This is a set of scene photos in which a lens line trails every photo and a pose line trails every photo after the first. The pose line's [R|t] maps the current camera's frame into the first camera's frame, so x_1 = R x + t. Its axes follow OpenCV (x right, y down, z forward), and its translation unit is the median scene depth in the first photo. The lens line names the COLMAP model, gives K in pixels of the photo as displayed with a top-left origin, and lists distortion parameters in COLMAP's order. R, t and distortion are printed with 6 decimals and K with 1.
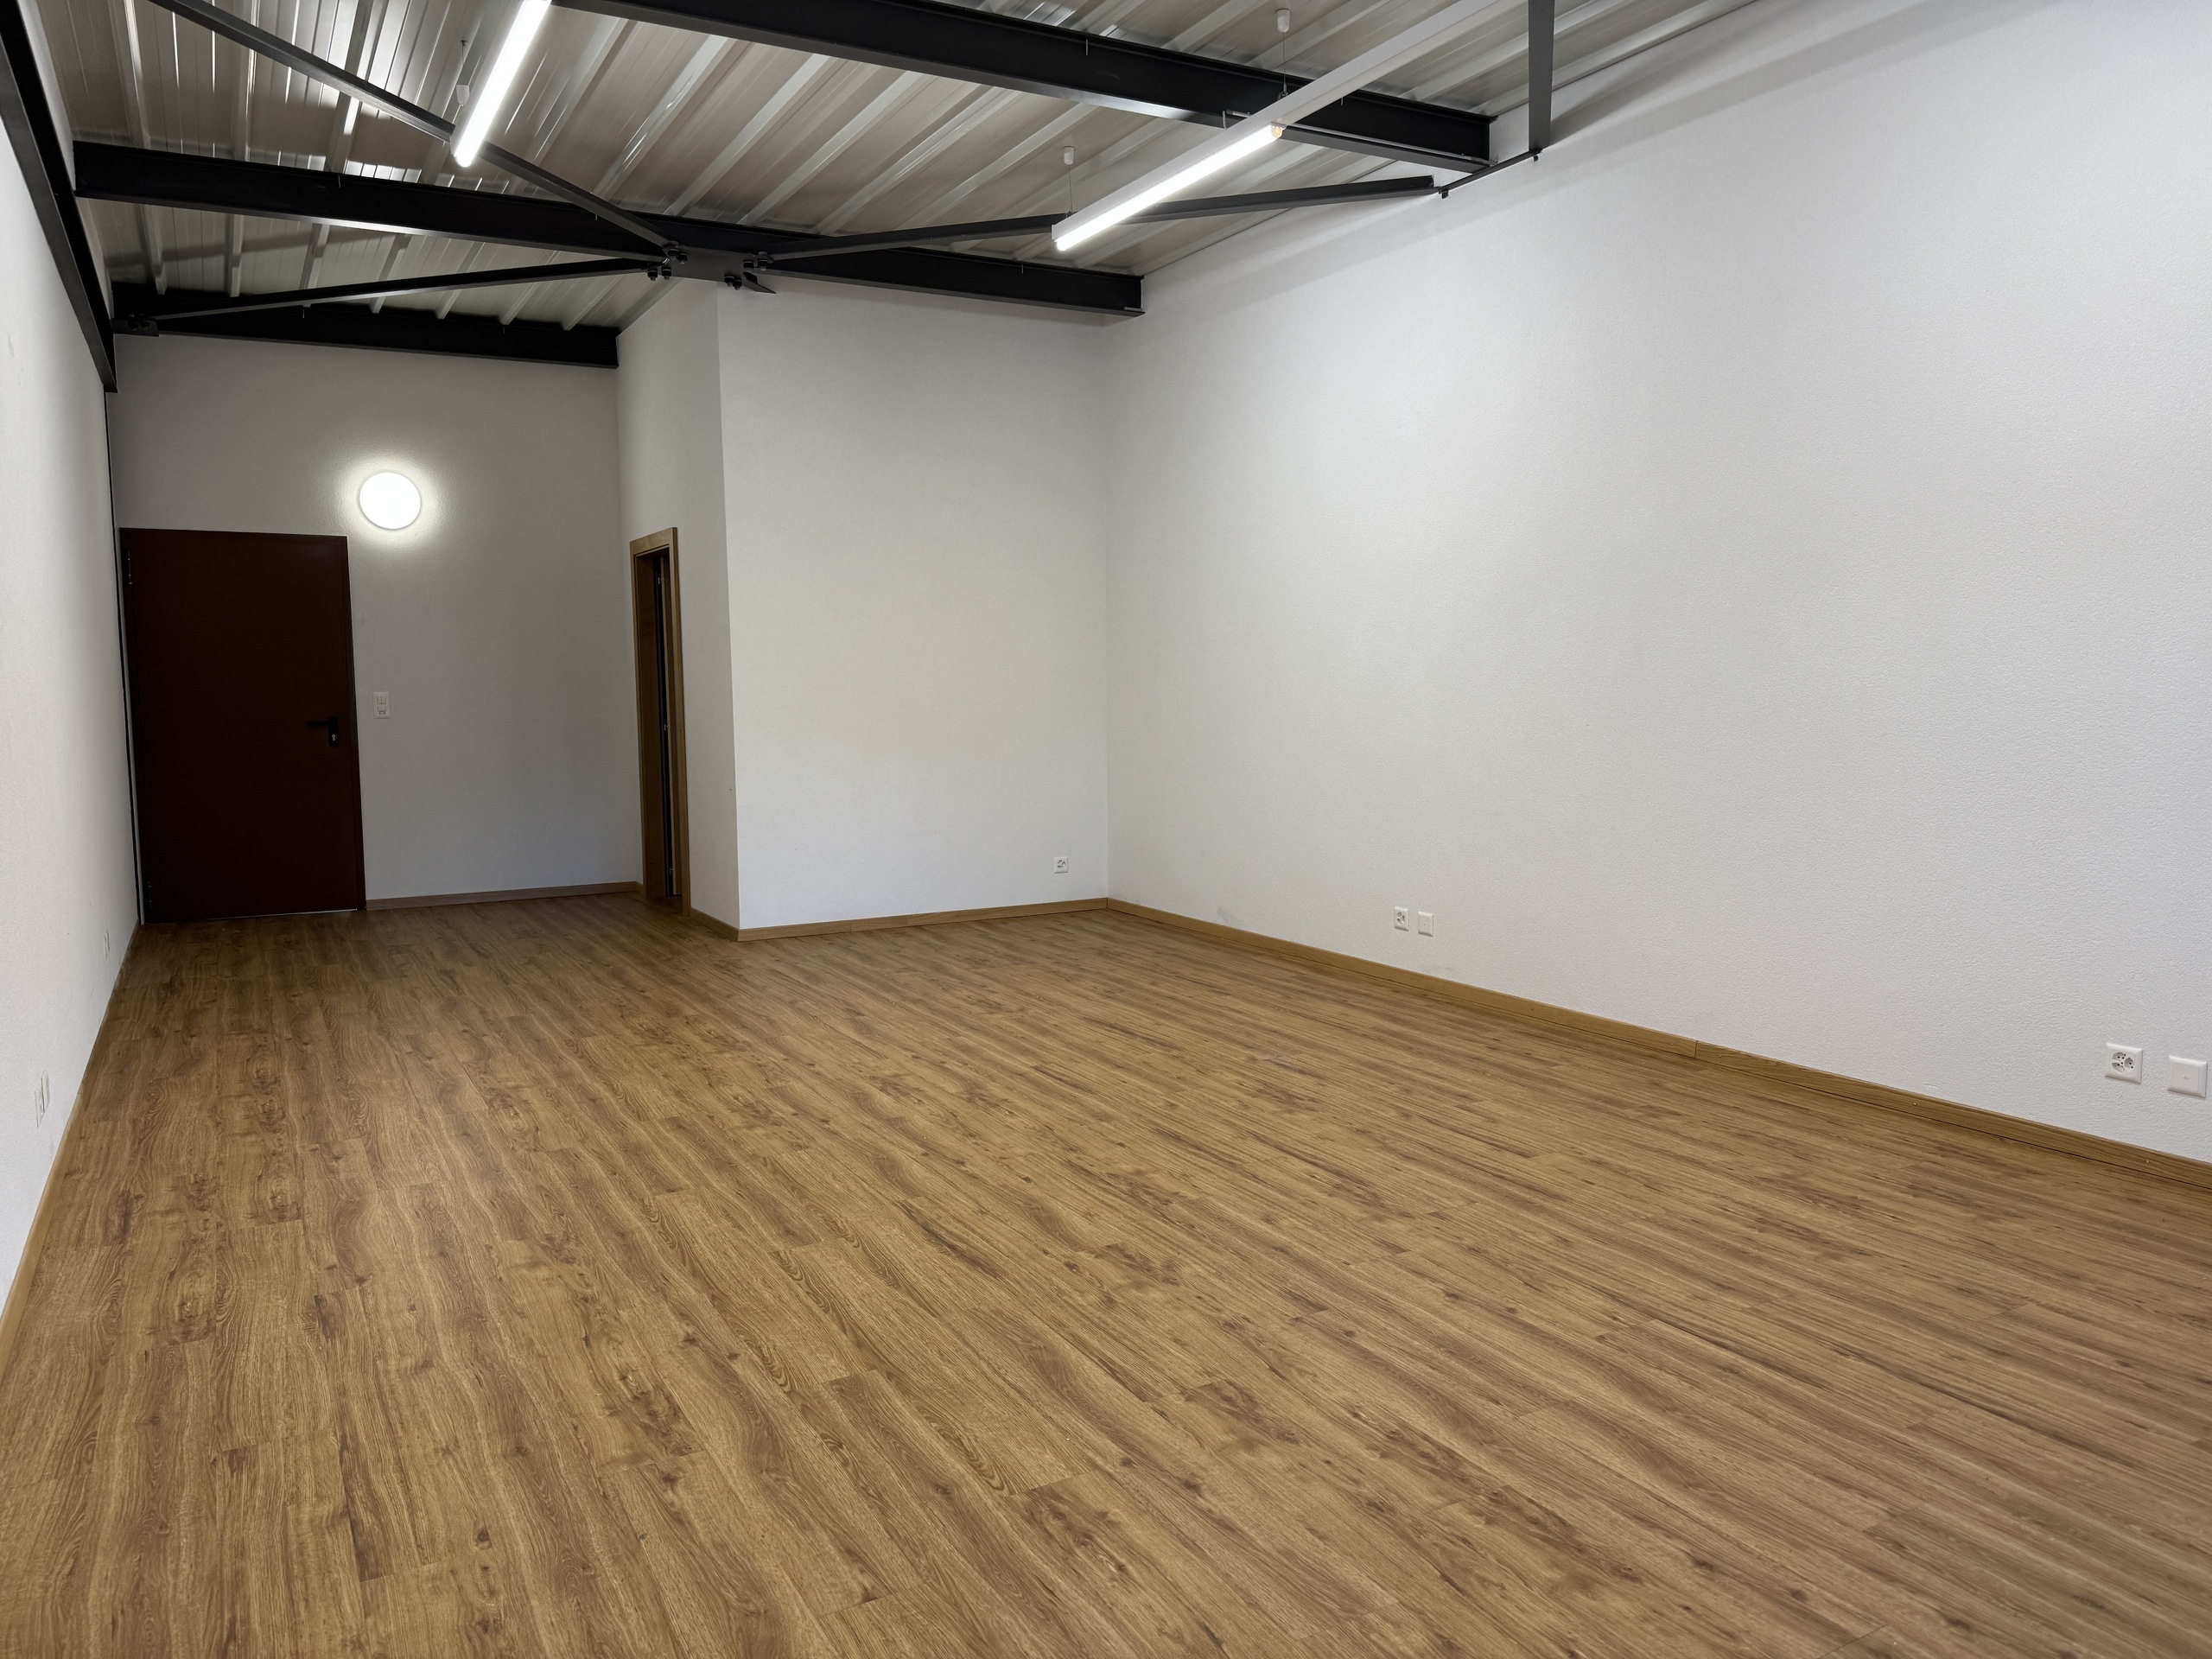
lens RADIAL K [[1570.1, 0, 1106.0], [0, 1570.1, 829.5], [0, 0, 1]] dist [0.039957, -0.067852]
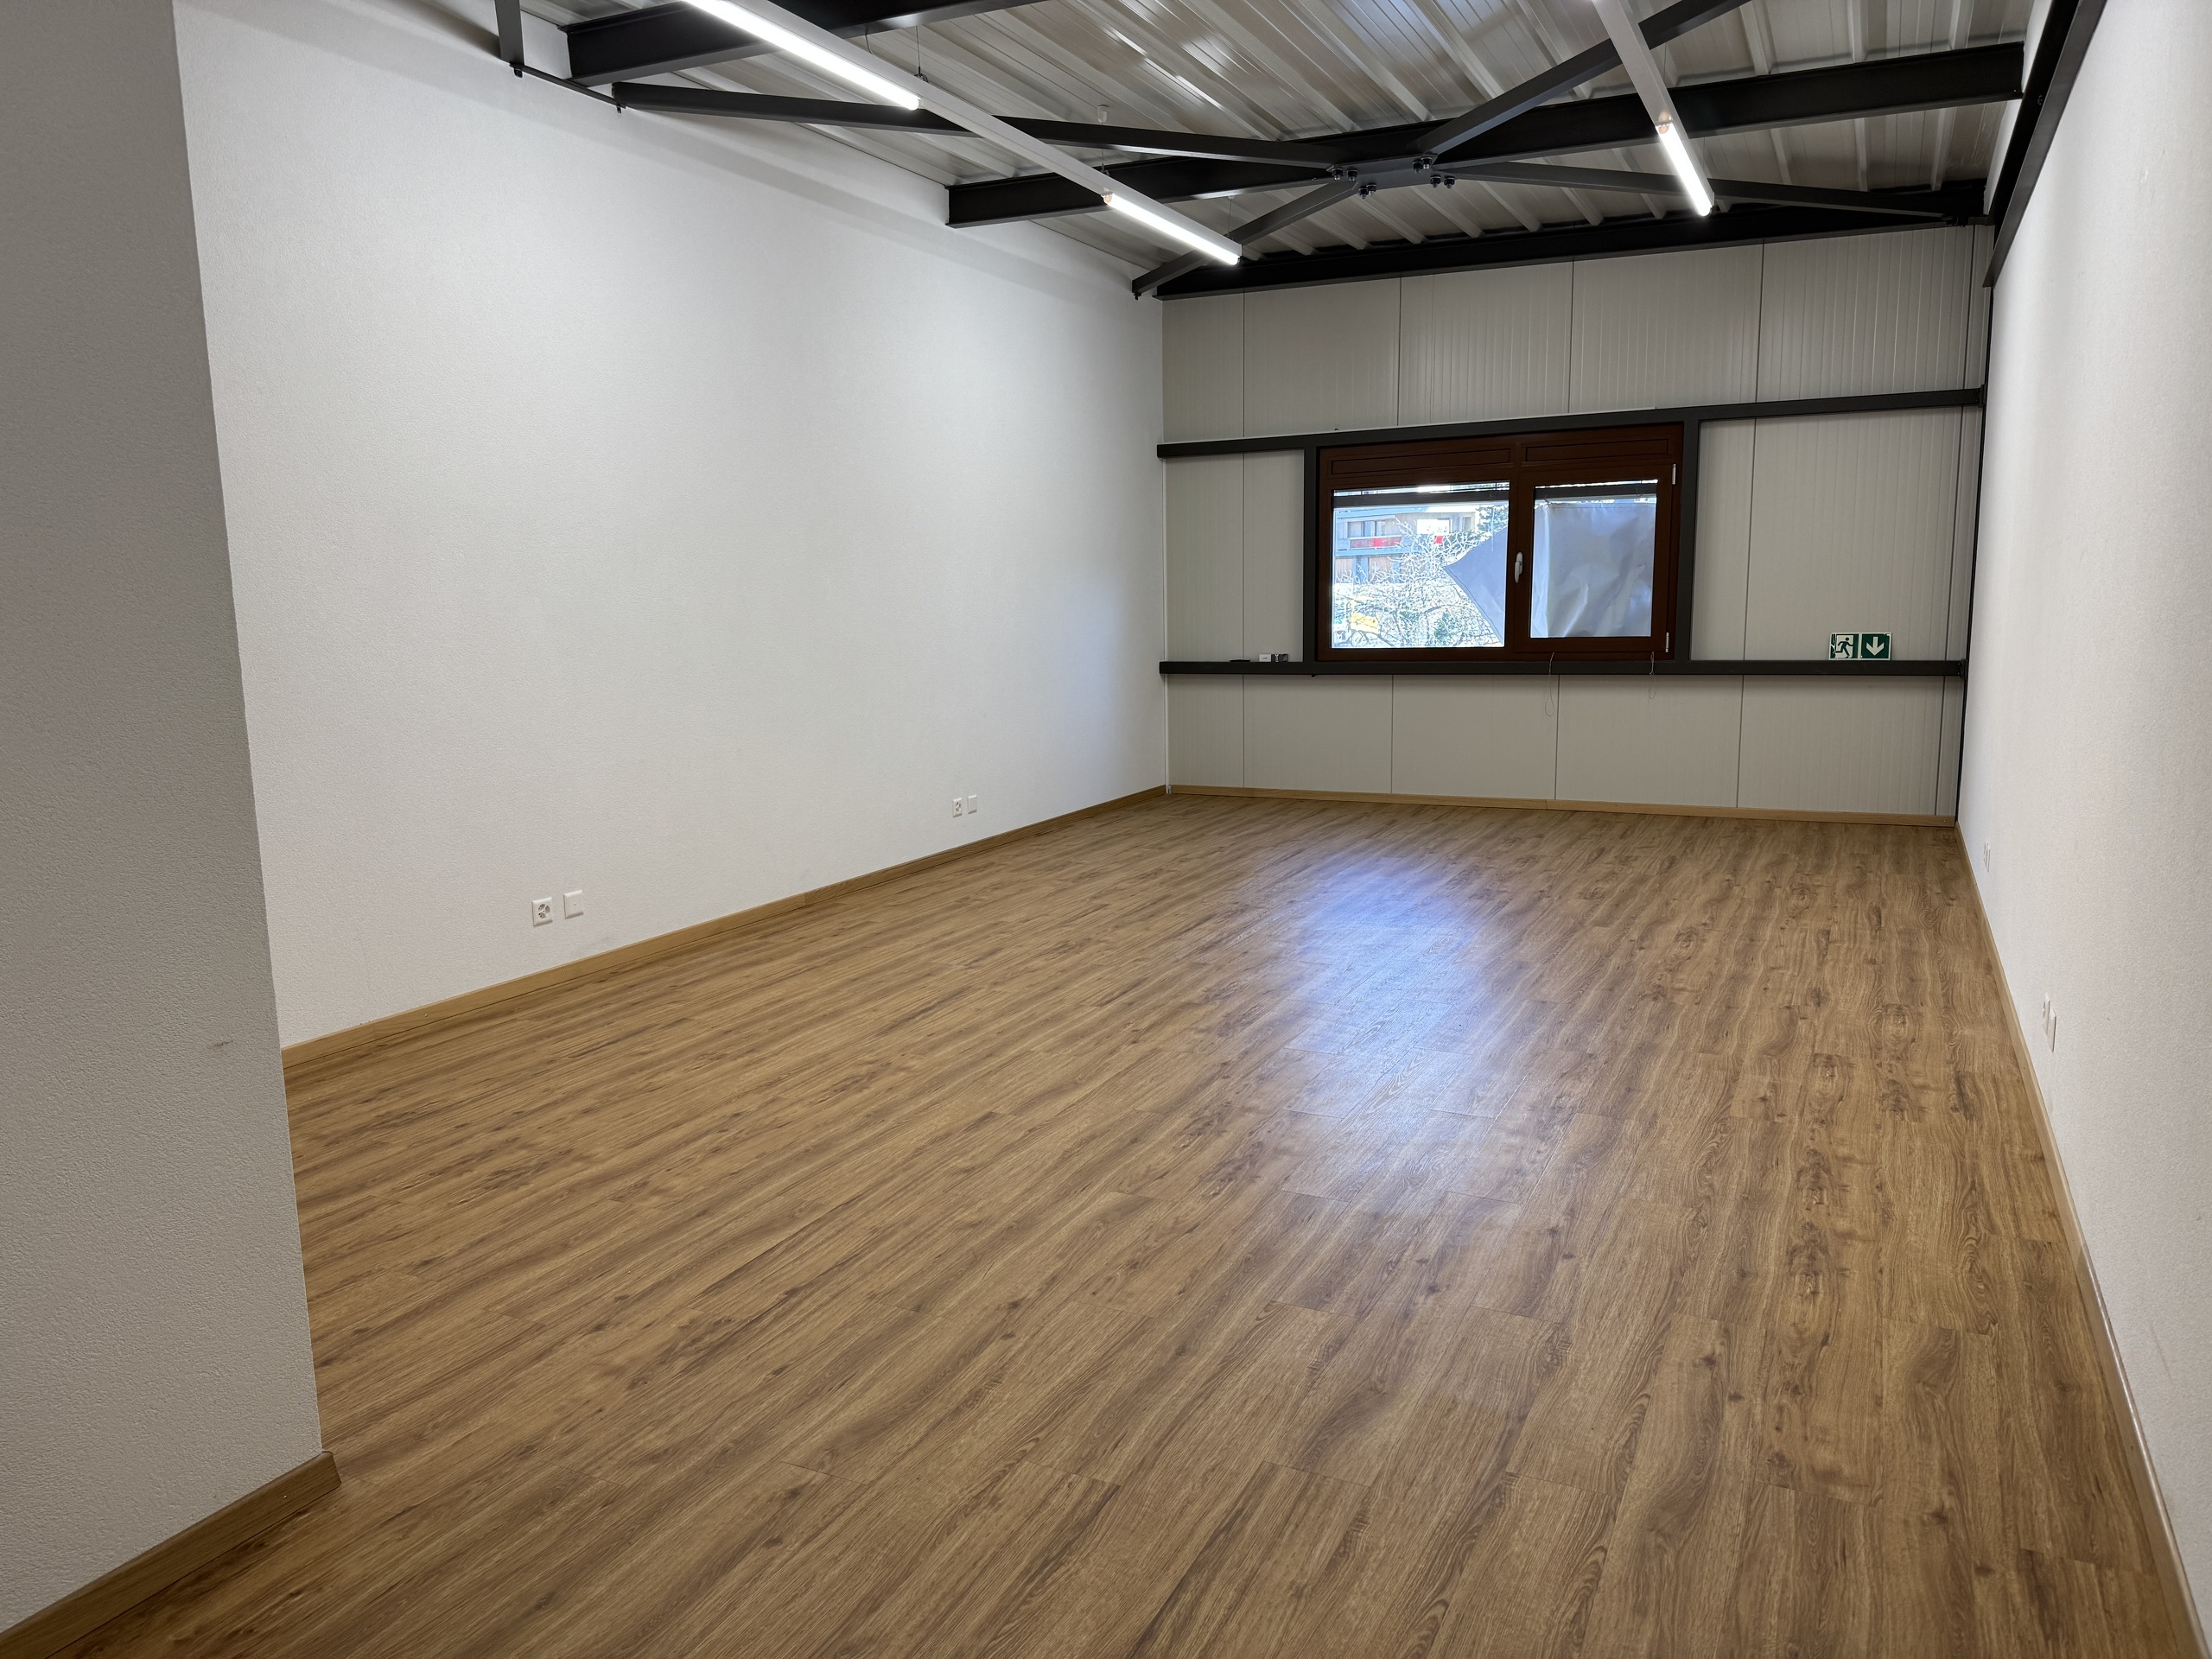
lens RADIAL K [[1570.1, 0, 1106.0], [0, 1570.1, 829.5], [0, 0, 1]] dist [0.039957, -0.067852]
pose [[-0.572419, -0.109972, 0.812553, -1.301467], [0.096125, 0.975132, 0.199693, -0.244840], [-0.814307, 0.192415, -0.547613, 2.316340]]
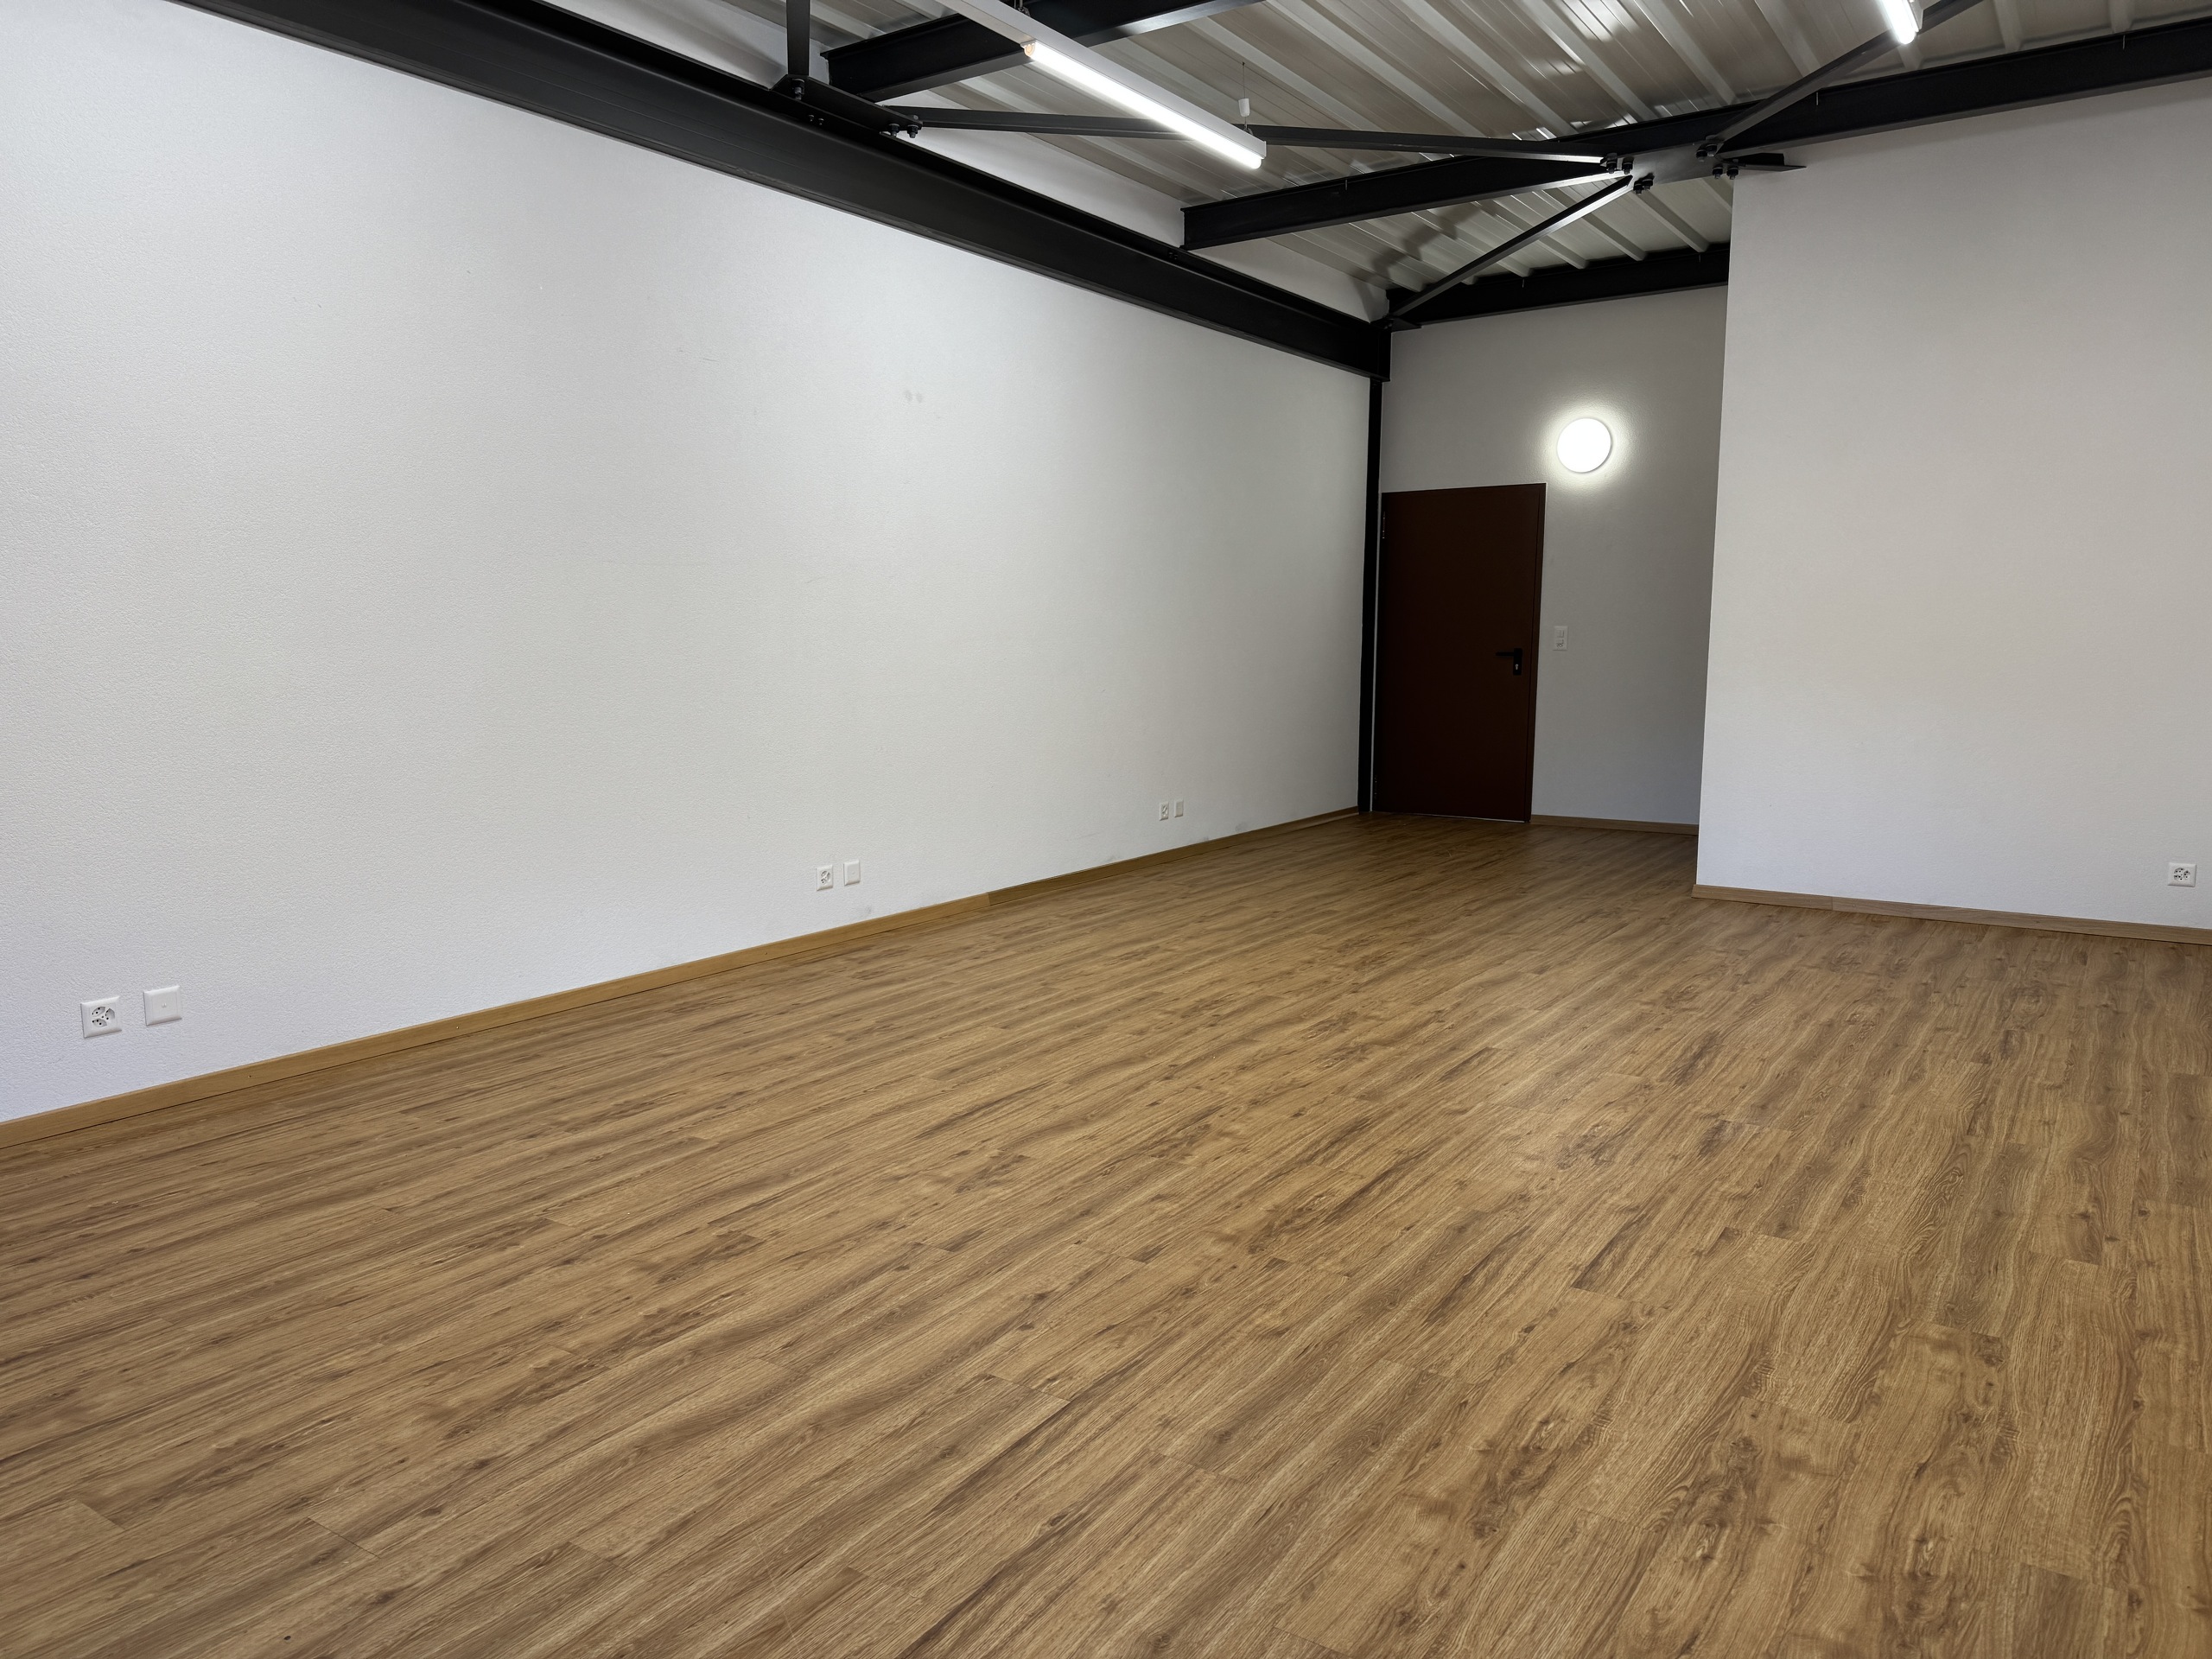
lens RADIAL K [[1572.1, 0, 1106.0], [0, 1572.1, 829.5], [0, 0, 1]] dist [0.077941, -0.155366]
pose [[0.460060, 0.128190, -0.878586, 0.945914], [-0.096670, 0.990872, 0.093953, -0.054187], [0.882610, 0.041709, 0.468252, 0.570455]]
